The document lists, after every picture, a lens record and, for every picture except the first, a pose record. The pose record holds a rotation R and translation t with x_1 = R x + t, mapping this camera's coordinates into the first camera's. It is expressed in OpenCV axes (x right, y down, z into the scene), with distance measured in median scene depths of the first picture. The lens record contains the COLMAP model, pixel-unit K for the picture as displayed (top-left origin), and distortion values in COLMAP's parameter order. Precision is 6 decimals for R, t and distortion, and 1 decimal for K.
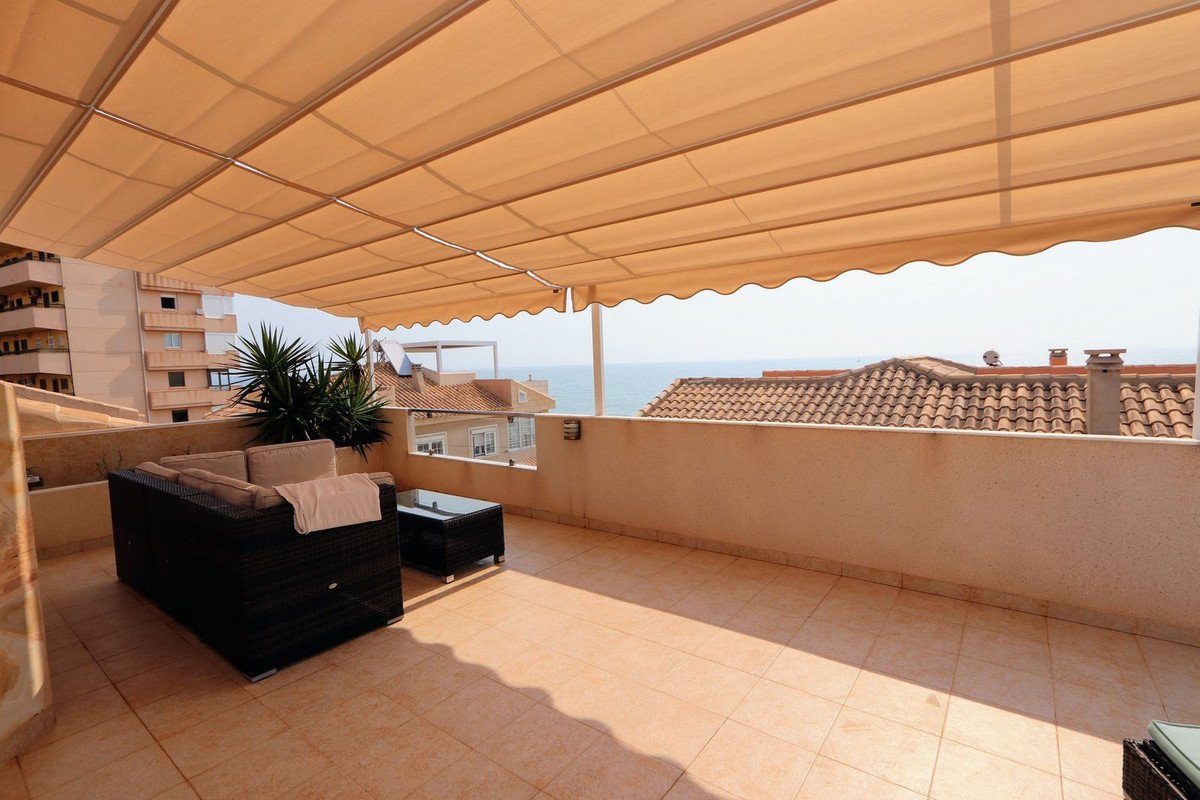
lens RADIAL K [[550.4, 0, 605.6], [0, 550.4, 404.3], [0, 0, 1]] dist [-0.017751, 0.003870]
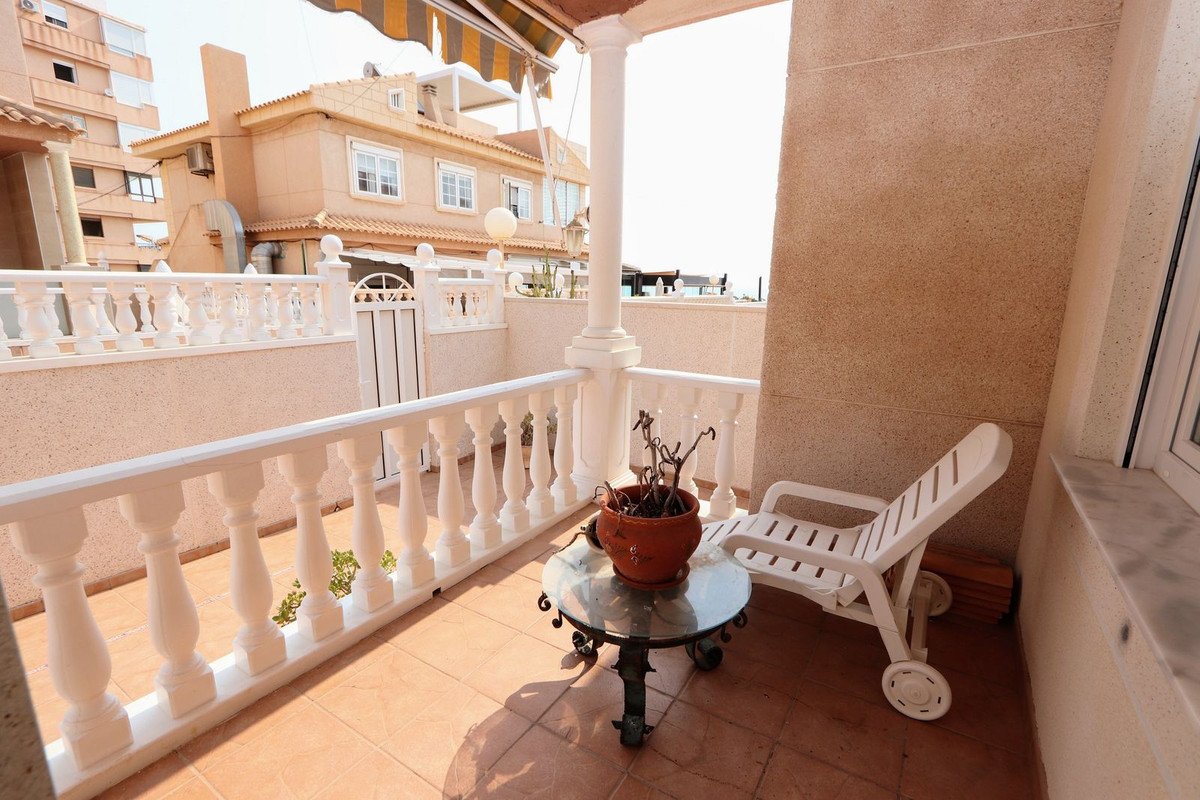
lens RADIAL K [[550.4, 0, 603.9], [0, 550.4, 397.2], [0, 0, 1]] dist [-0.017751, 0.003870]
pose [[0.995236, 0.023733, 0.094563, -0.420978], [-0.035982, 0.990859, 0.130011, 0.612231], [-0.090613, -0.132794, 0.986993, 0.457517]]
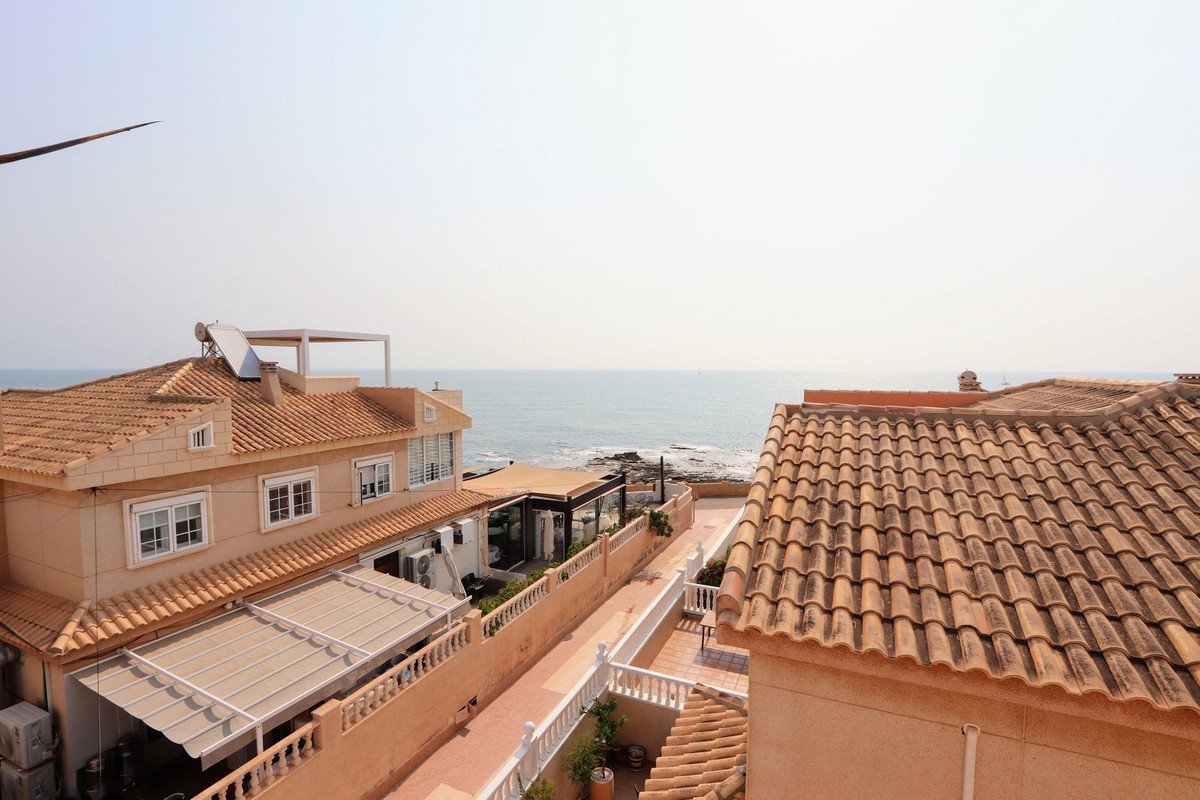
lens RADIAL K [[550.4, 0, 607.6], [0, 550.4, 409.2], [0, 0, 1]] dist [-0.017751, 0.003870]
pose [[0.971649, 0.018874, 0.235674, -0.251607], [-0.017605, 0.999817, -0.007490, -0.046164], [-0.235773, 0.003129, 0.971803, 0.647956]]
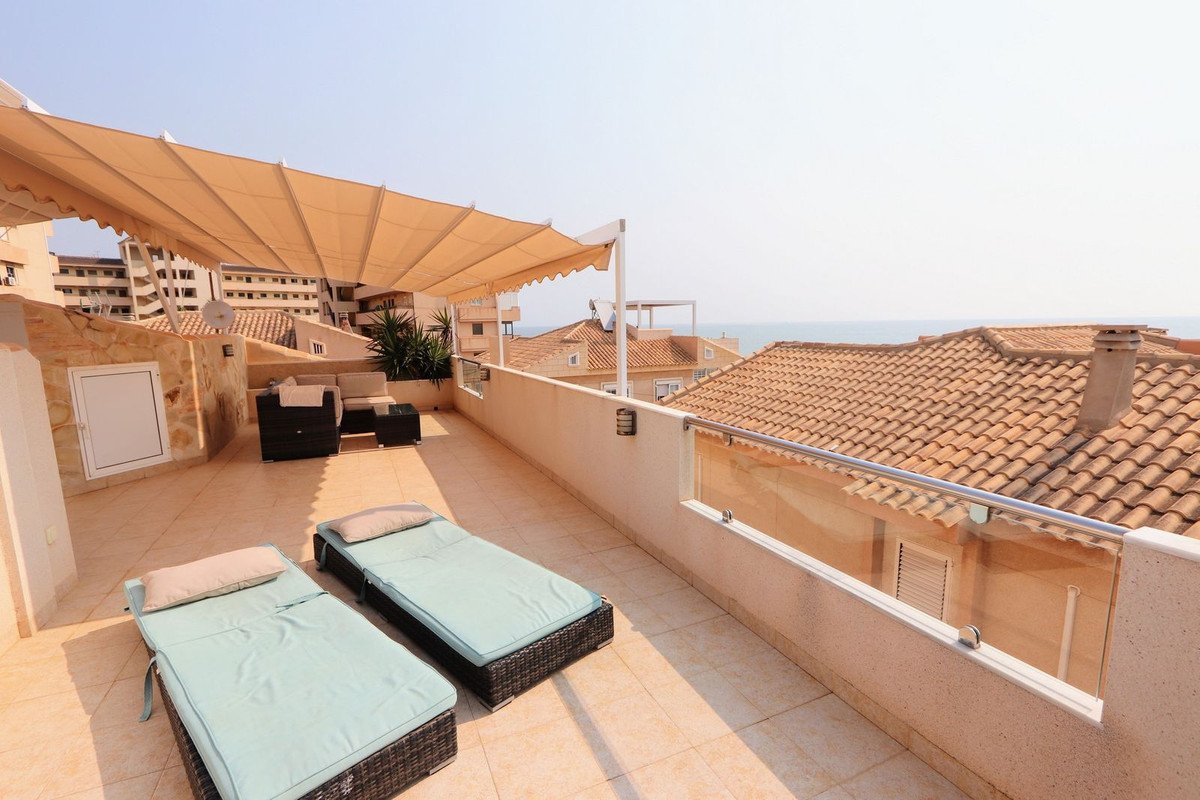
lens RADIAL K [[550.4, 0, 602.8], [0, 550.4, 405.4], [0, 0, 1]] dist [-0.017751, 0.003870]
pose [[0.879454, 0.084860, -0.468359, 0.471627], [-0.044944, 0.994388, 0.095776, -0.015444], [0.473858, -0.063180, 0.878332, -0.112882]]
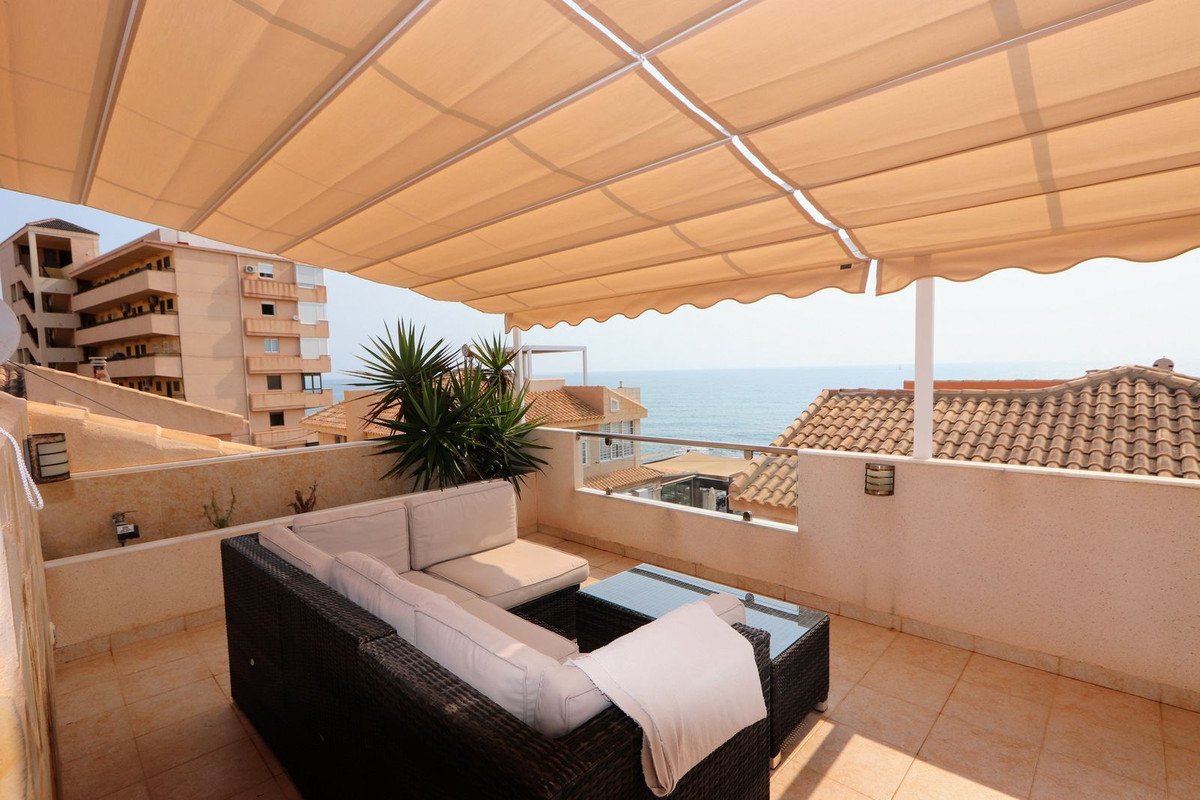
lens RADIAL K [[550.4, 0, 605.6], [0, 550.4, 408.9], [0, 0, 1]] dist [-0.017751, 0.003870]
pose [[0.992935, 0.014011, -0.117832, -0.145994], [-0.014254, 0.999898, -0.001217, -0.014860], [0.117803, 0.002888, 0.993033, 0.154126]]
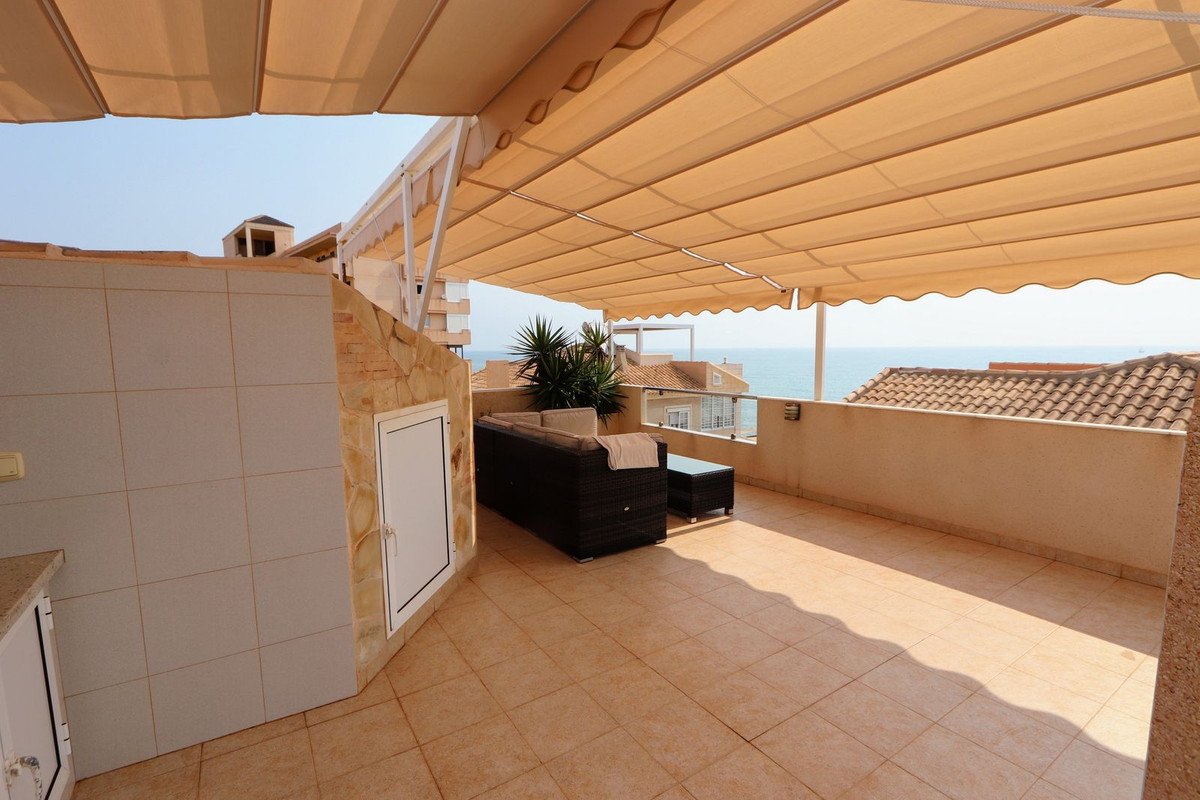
lens RADIAL K [[550.4, 0, 606.9], [0, 550.4, 406.2], [0, 0, 1]] dist [-0.017751, 0.003870]
pose [[0.944594, 0.056927, -0.323266, -0.026942], [-0.044902, 0.997998, 0.044541, 0.000430], [0.325154, -0.027557, 0.945259, -0.105489]]
